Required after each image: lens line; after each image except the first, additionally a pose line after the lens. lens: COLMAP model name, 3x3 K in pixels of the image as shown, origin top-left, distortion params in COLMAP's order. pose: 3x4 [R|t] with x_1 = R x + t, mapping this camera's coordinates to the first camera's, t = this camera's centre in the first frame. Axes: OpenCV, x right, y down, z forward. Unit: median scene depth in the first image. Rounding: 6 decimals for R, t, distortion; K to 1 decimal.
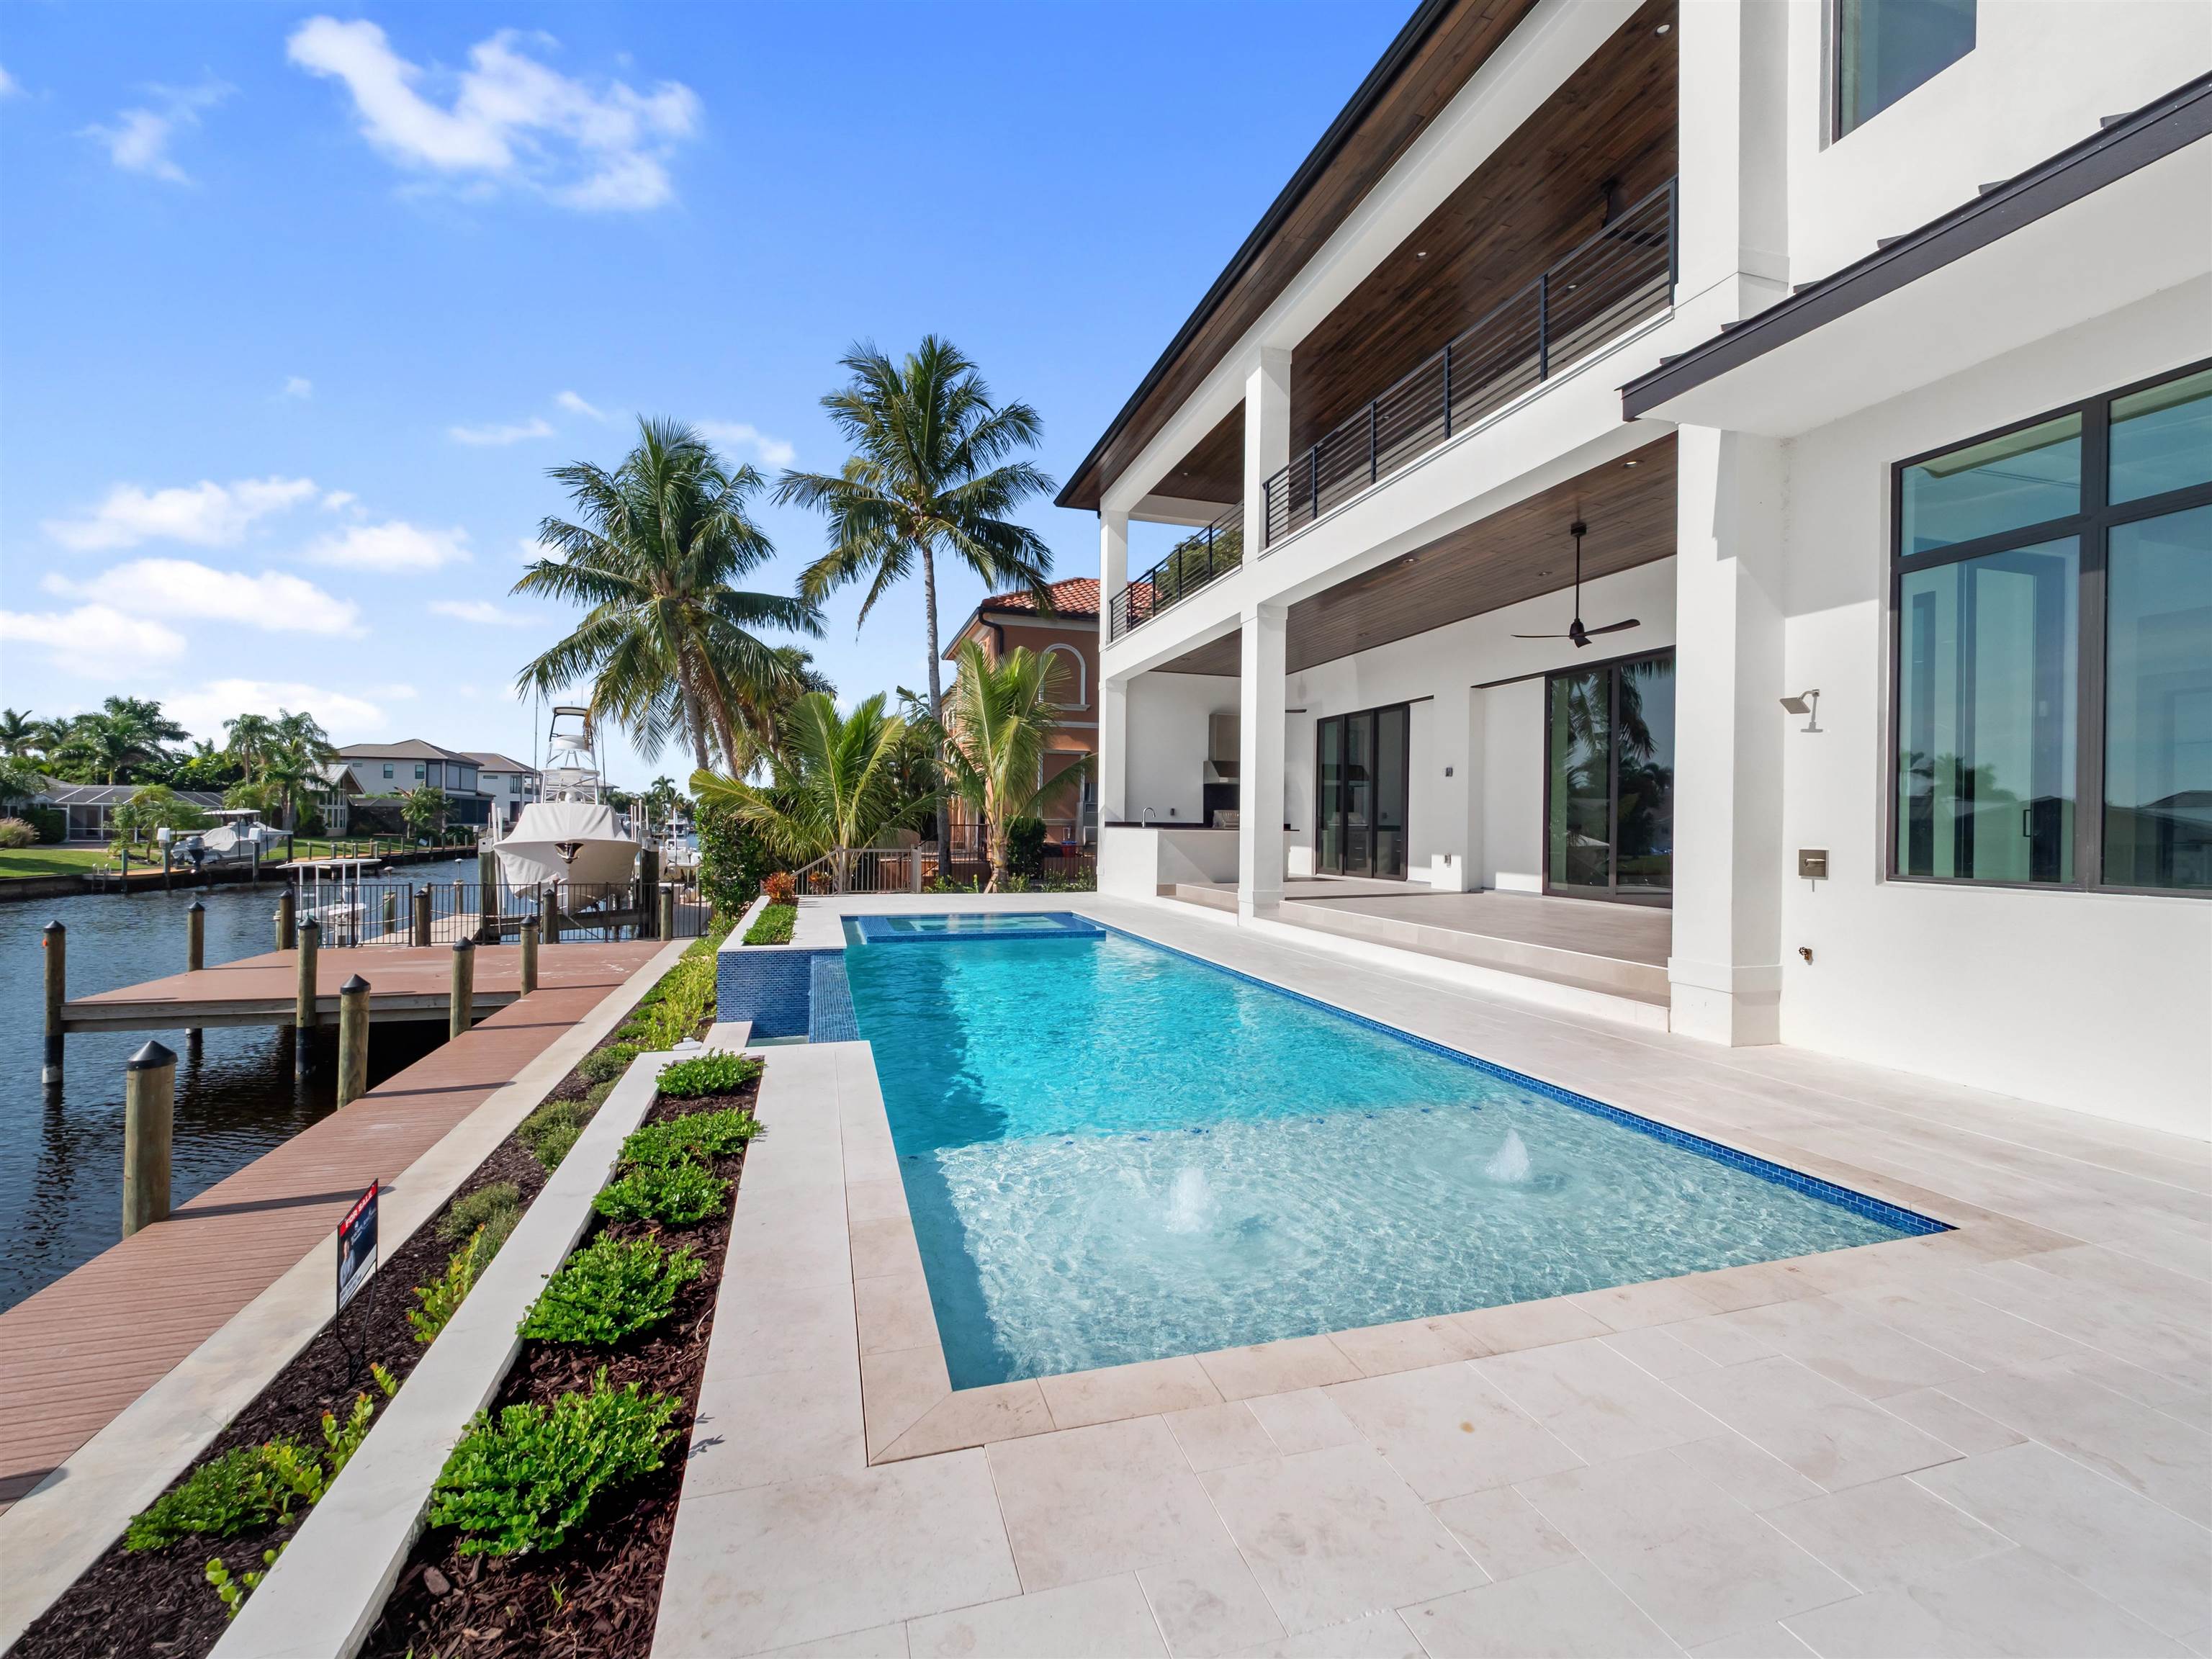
lens RADIAL K [[952.9, 0, 1085.3], [0, 952.9, 822.1], [0, 0, 1]] dist [0.001306, -0.000143]
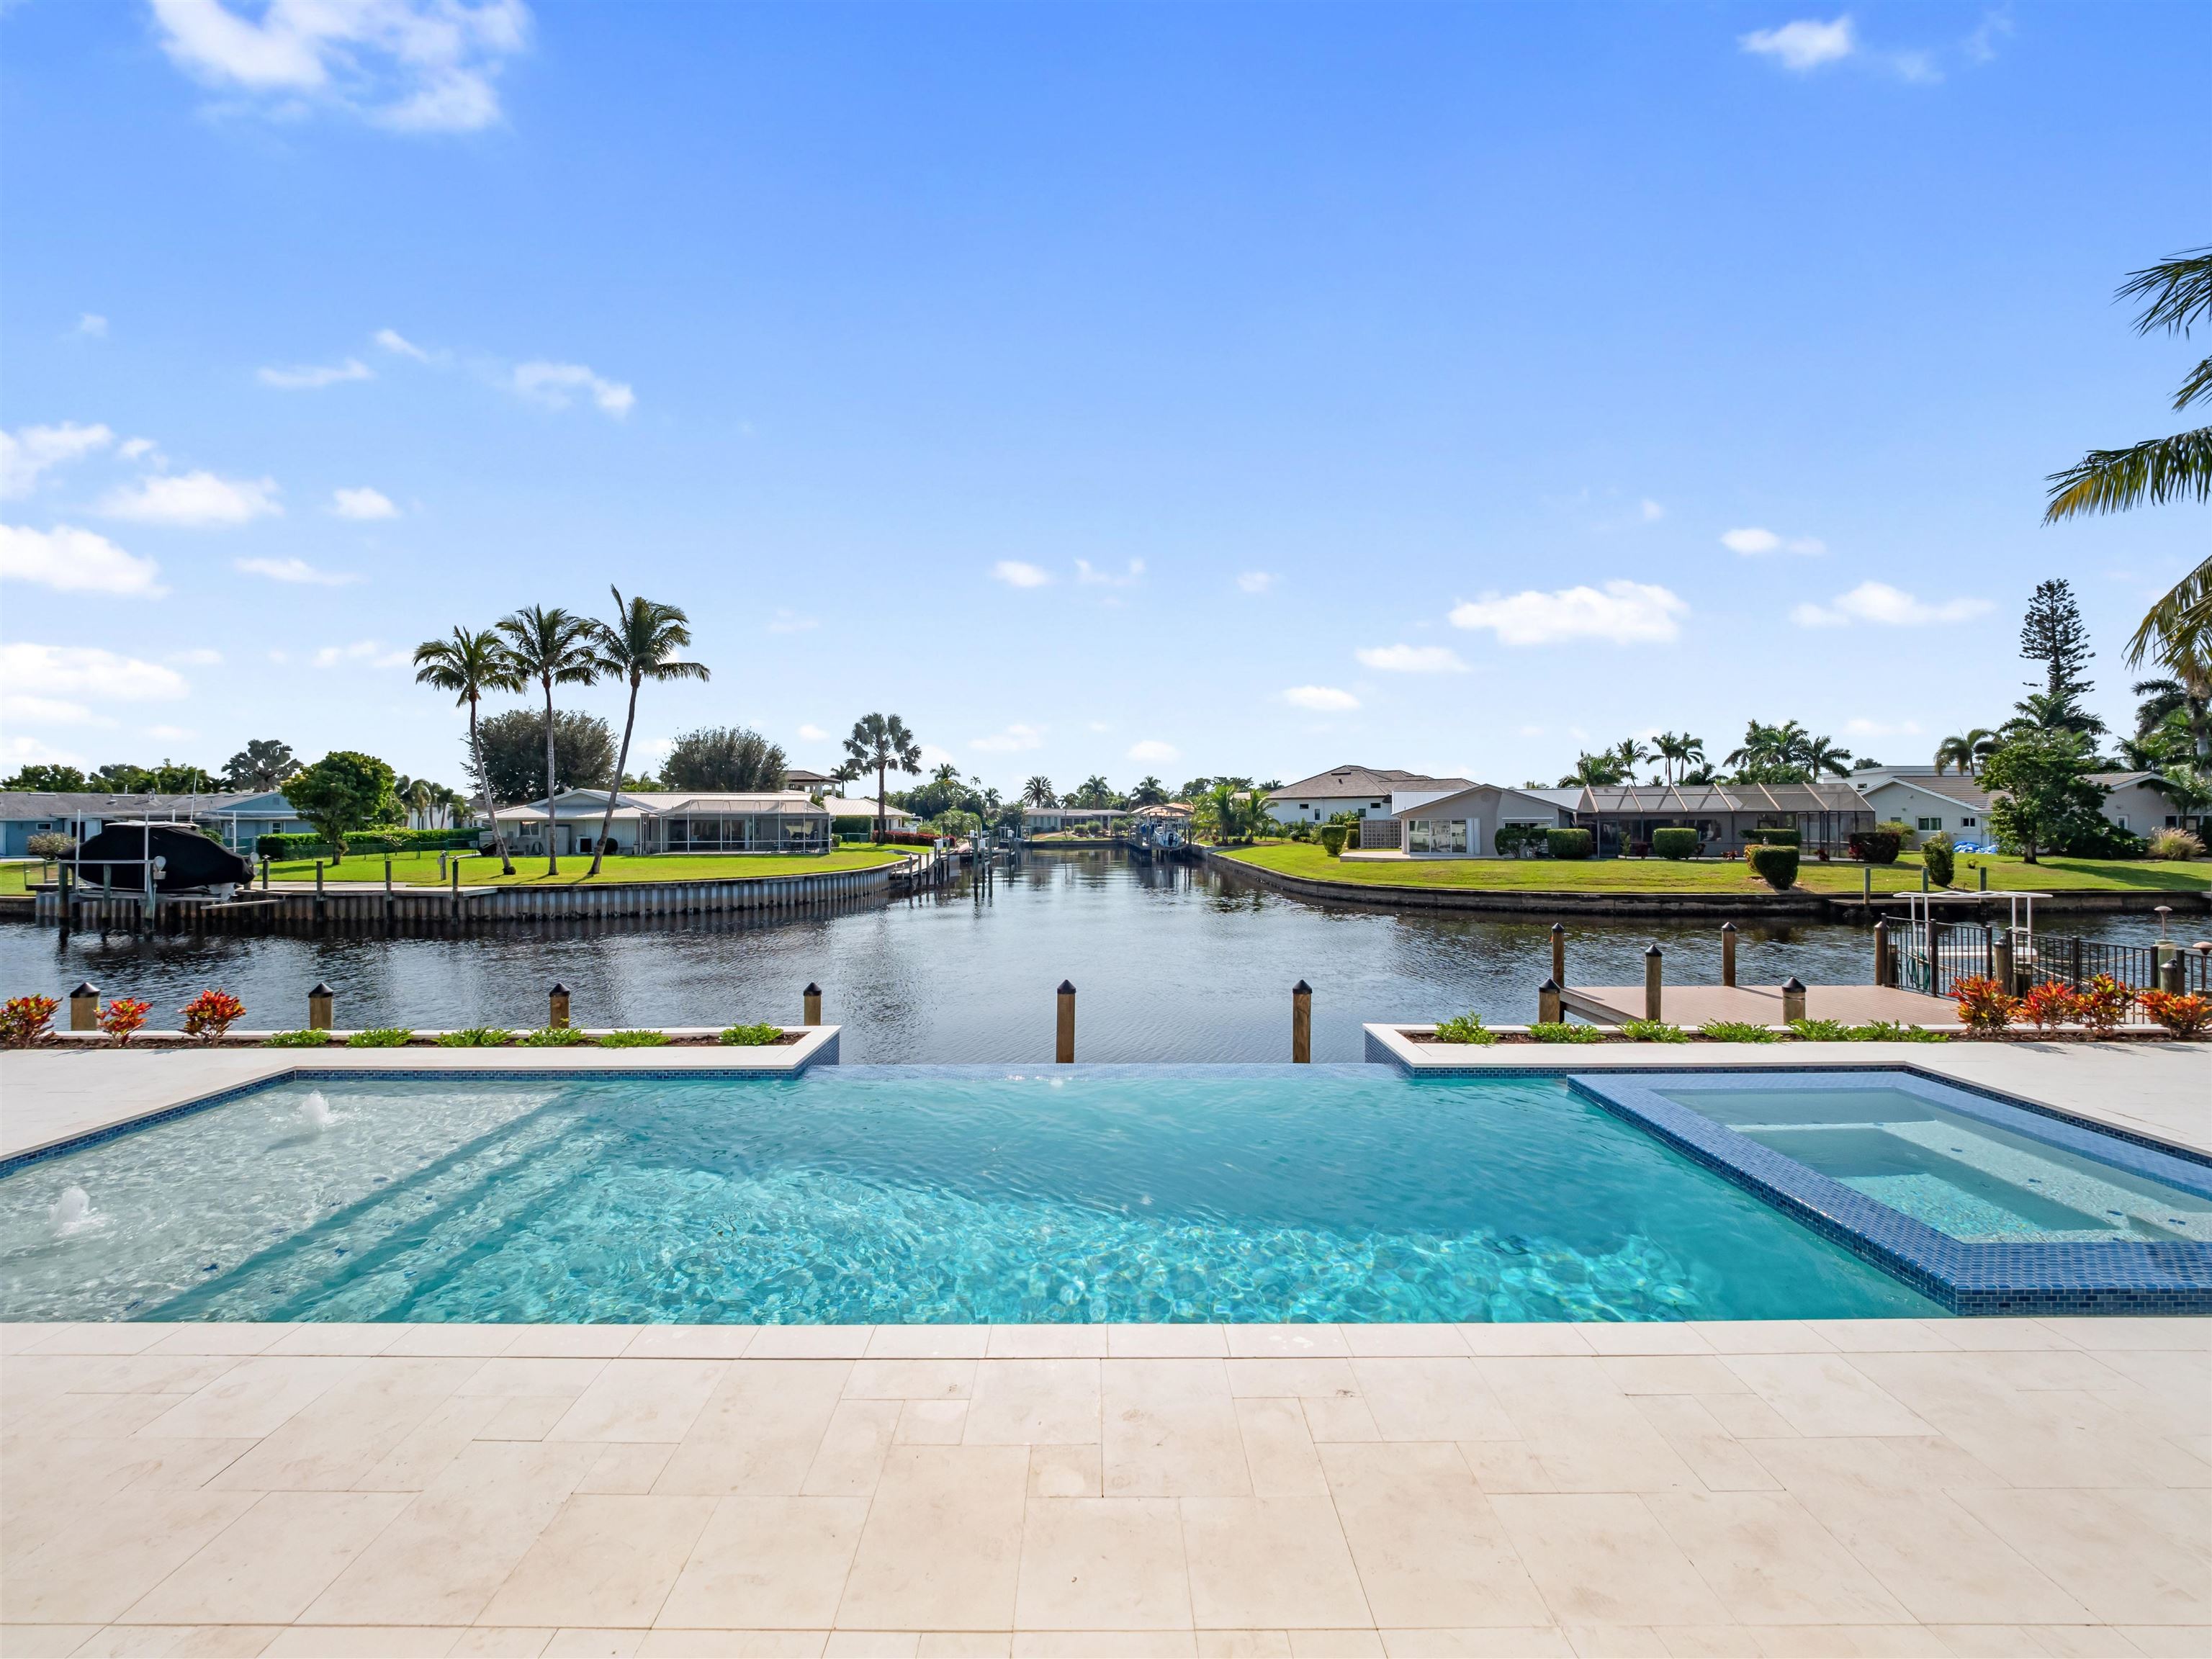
lens RADIAL K [[941.1, 0, 1098.1], [0, 941.1, 824.1], [0, 0, 1]] dist [-0.000885, -0.001055]
pose [[-0.269455, -0.005190, -0.962999, 0.197018], [0.003695, 0.999973, -0.006423, -0.016848], [0.963006, -0.005289, -0.269428, 0.470732]]
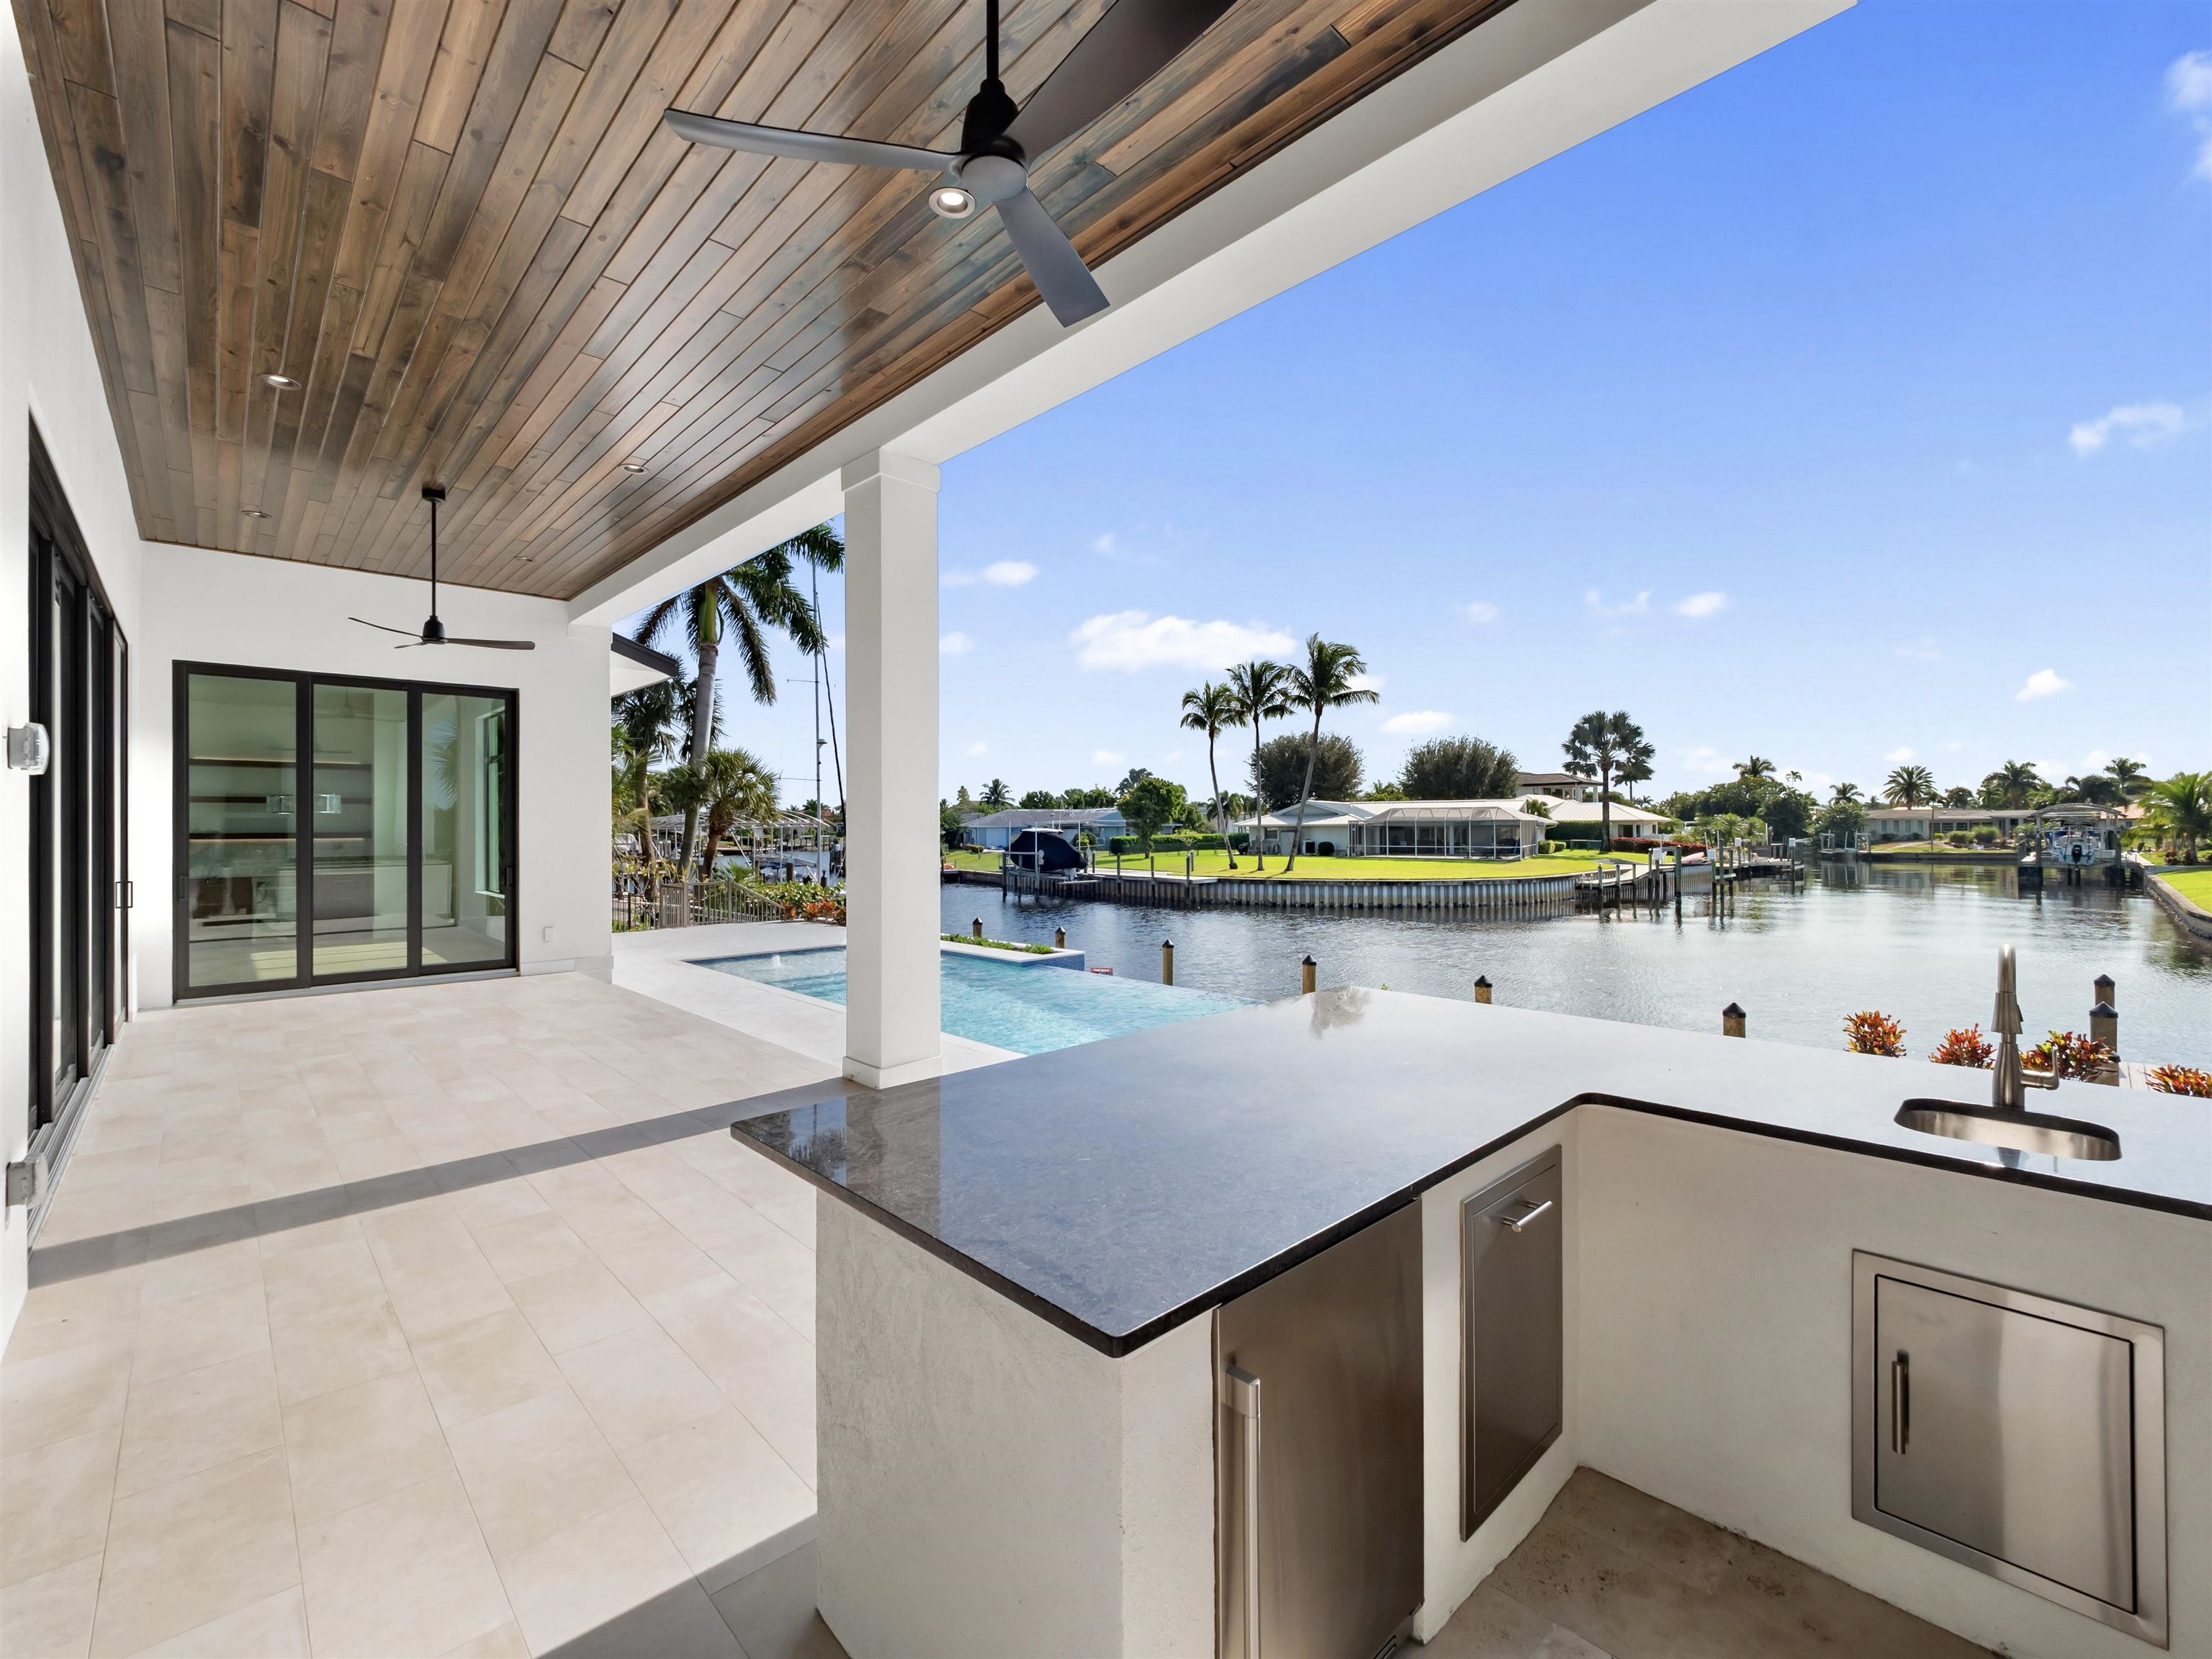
lens RADIAL K [[944.4, 0, 1067.2], [0, 944.4, 819.1], [0, 0, 1]] dist [-0.012759, -0.000368]
pose [[-0.895446, -0.010744, -0.445040, 0.174569], [-0.004457, 0.999875, -0.015172, -0.023913], [0.445148, -0.011602, -0.895382, 0.880939]]
